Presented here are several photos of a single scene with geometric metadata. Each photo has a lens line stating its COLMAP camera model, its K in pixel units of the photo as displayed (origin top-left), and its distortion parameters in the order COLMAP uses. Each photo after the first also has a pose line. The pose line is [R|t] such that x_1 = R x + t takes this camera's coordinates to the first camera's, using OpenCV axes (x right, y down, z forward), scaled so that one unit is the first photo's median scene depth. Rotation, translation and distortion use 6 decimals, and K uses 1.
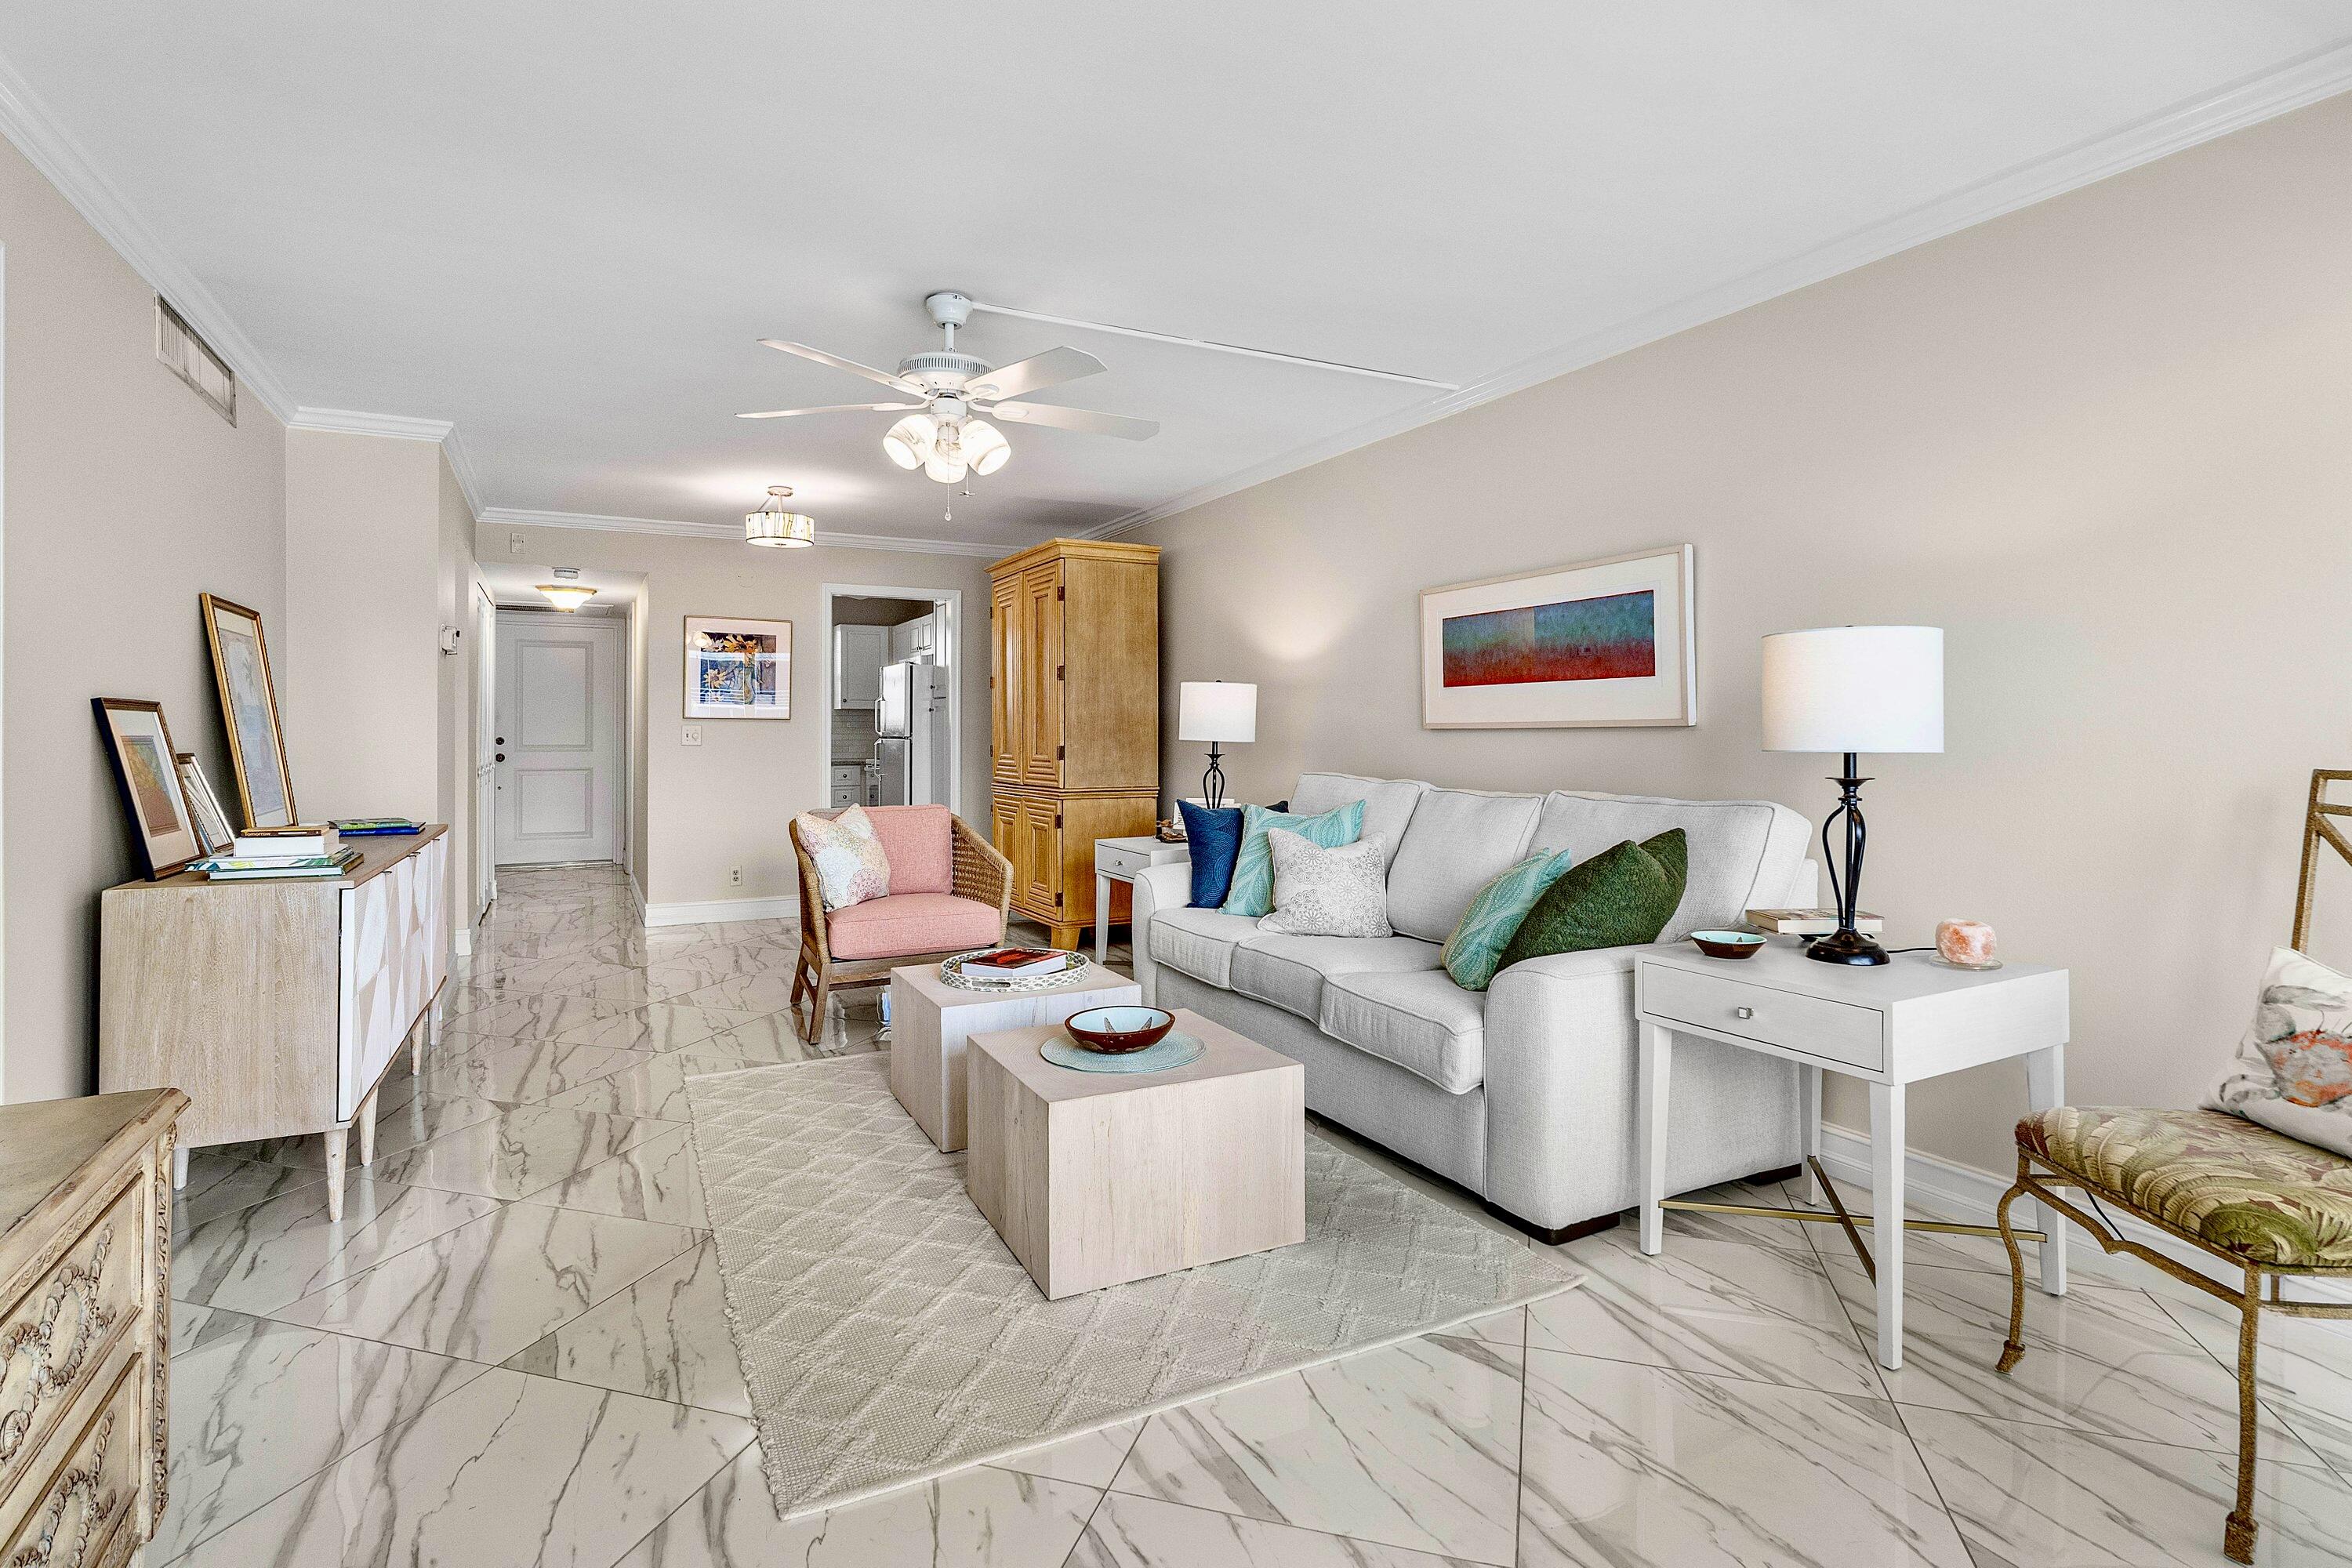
lens RADIAL K [[1132.5, 0, 1185.2], [0, 1132.5, 739.7], [0, 0, 1]] dist [-0.003146, -0.000010]
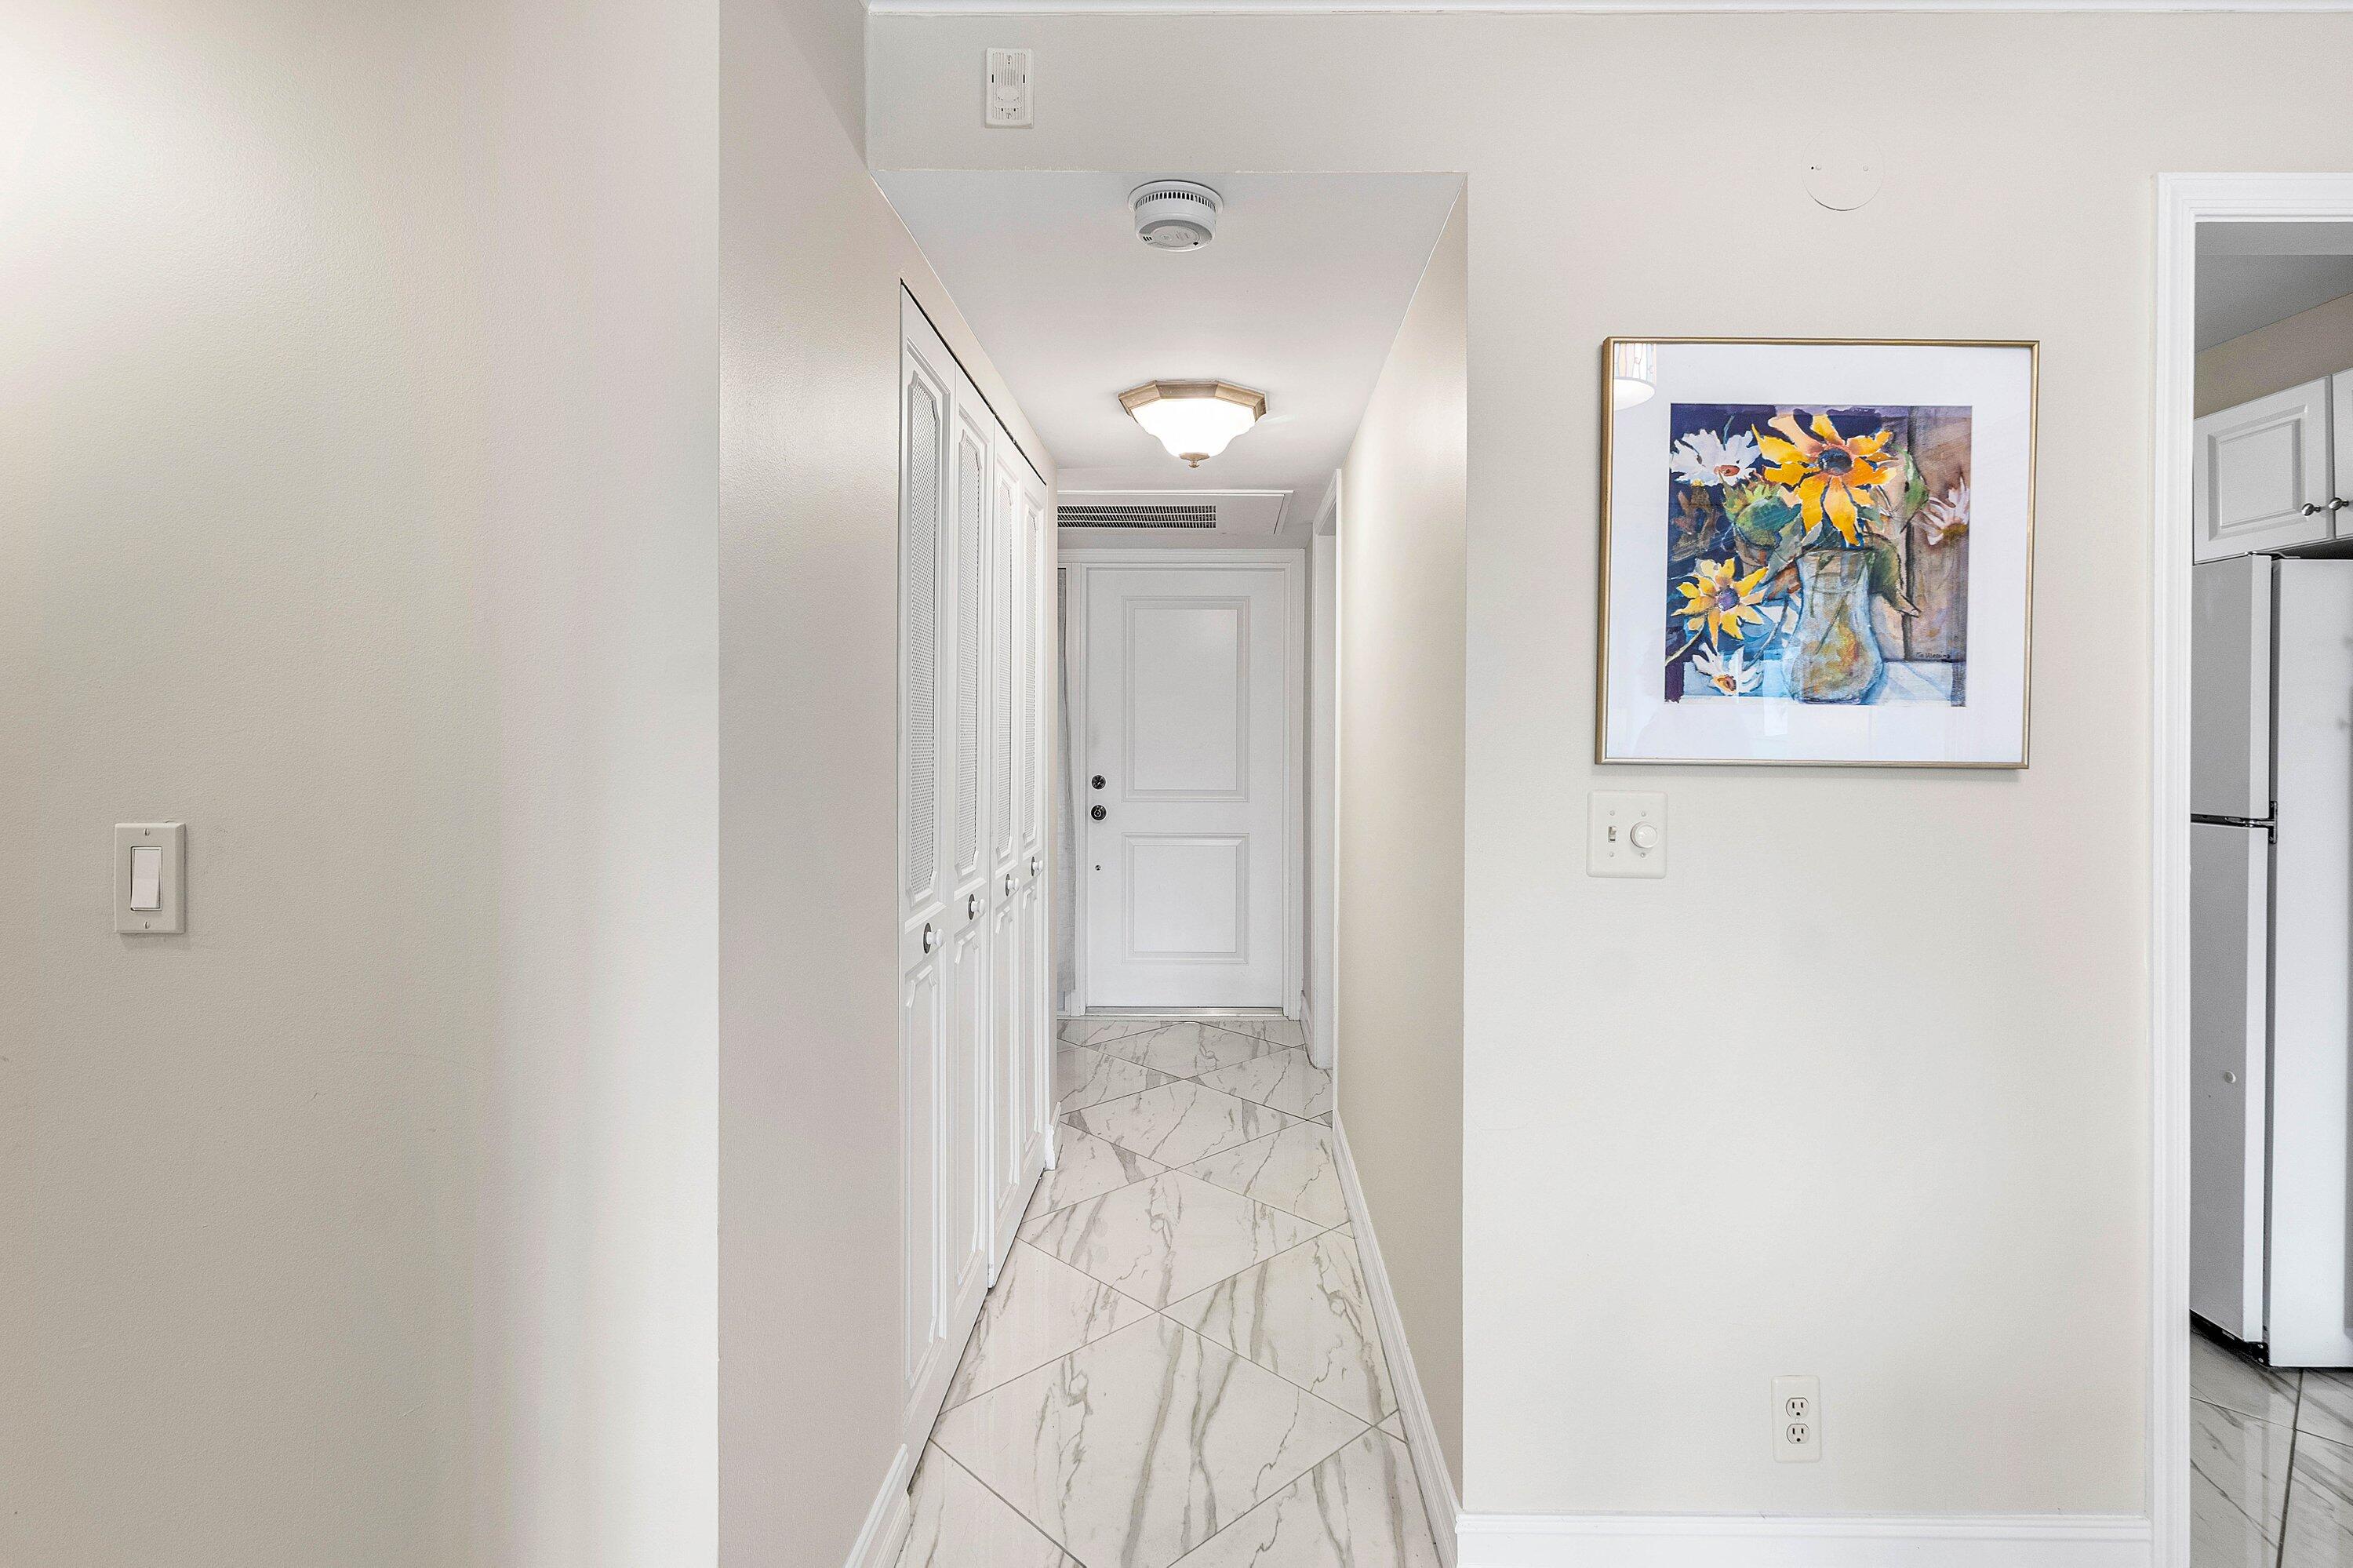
lens RADIAL K [[1133.1, 0, 1185.7], [0, 1133.1, 739.6], [0, 0, 1]] dist [-0.003146, -0.000010]
pose [[0.863124, 0.001436, -0.504991, -0.385691], [-0.005128, 0.999969, -0.005923, -0.021863], [0.504967, 0.007702, 0.863104, 0.724030]]
